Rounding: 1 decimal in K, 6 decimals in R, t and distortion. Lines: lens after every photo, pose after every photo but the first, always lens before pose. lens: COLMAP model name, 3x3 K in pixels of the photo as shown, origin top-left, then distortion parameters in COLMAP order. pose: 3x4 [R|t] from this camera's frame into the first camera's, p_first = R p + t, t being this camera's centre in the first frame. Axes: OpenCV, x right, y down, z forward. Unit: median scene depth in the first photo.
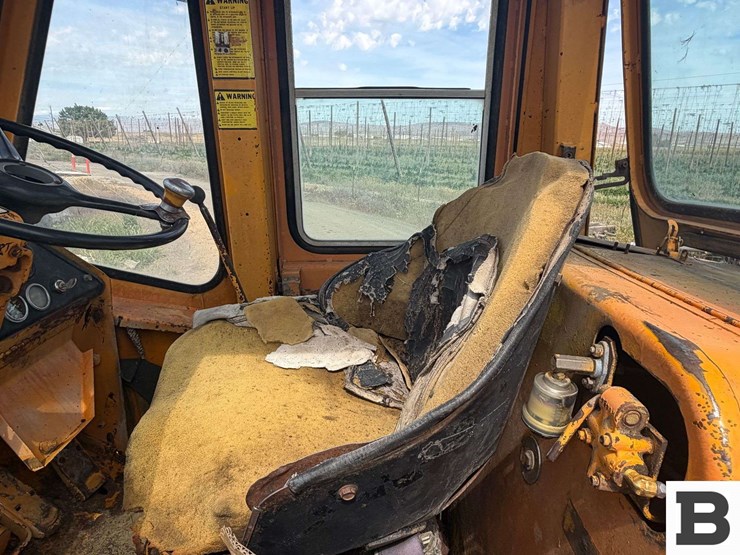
lens RADIAL K [[455.3, 0, 369.9], [0, 455.3, 278.3], [0, 0, 1]] dist [0.001772, -0.000494]
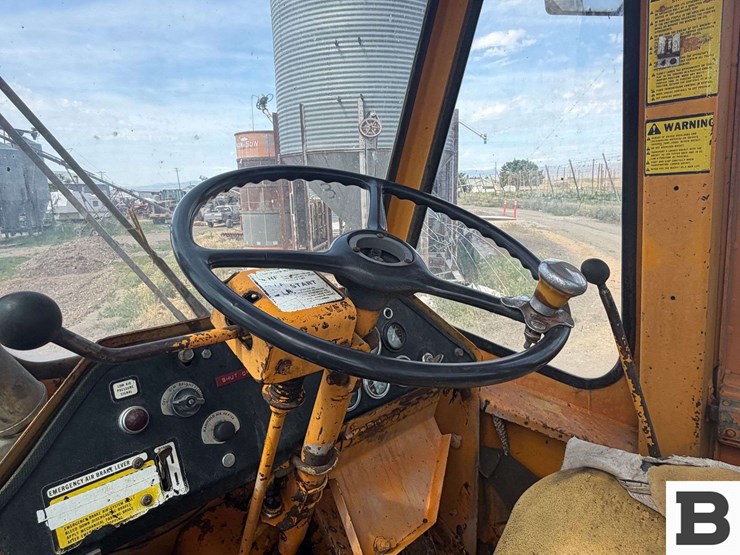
lens RADIAL K [[464.8, 0, 396.7], [0, 464.8, 276.4], [0, 0, 1]] dist [-0.001119, -0.000440]
pose [[0.704902, 0.089431, -0.703644, -0.092357], [-0.160032, 0.986493, -0.034938, -0.096758], [0.691015, 0.137234, 0.709693, 0.273744]]
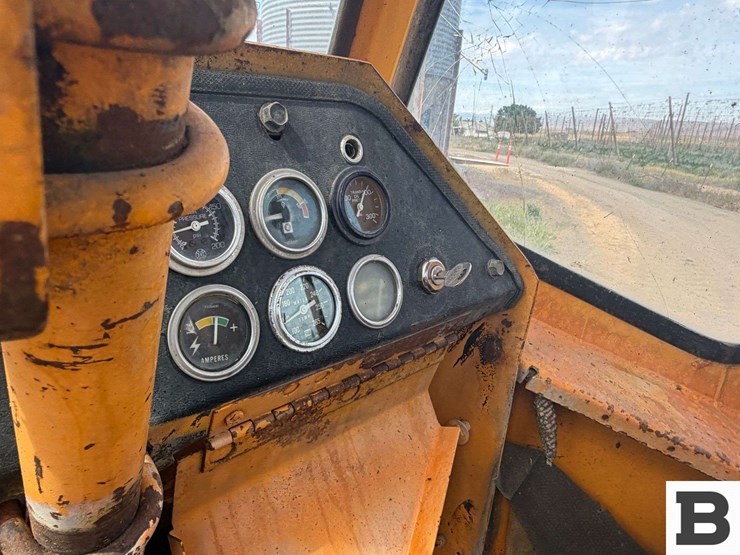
lens RADIAL K [[471.8, 0, 358.8], [0, 471.8, 275.7], [0, 0, 1]] dist [0.000352, 0.000964]
pose [[0.666495, 0.235181, -0.707442, -0.406914], [-0.239689, 0.966154, 0.095371, -0.005063], [0.705928, 0.106002, 0.700307, 0.627858]]
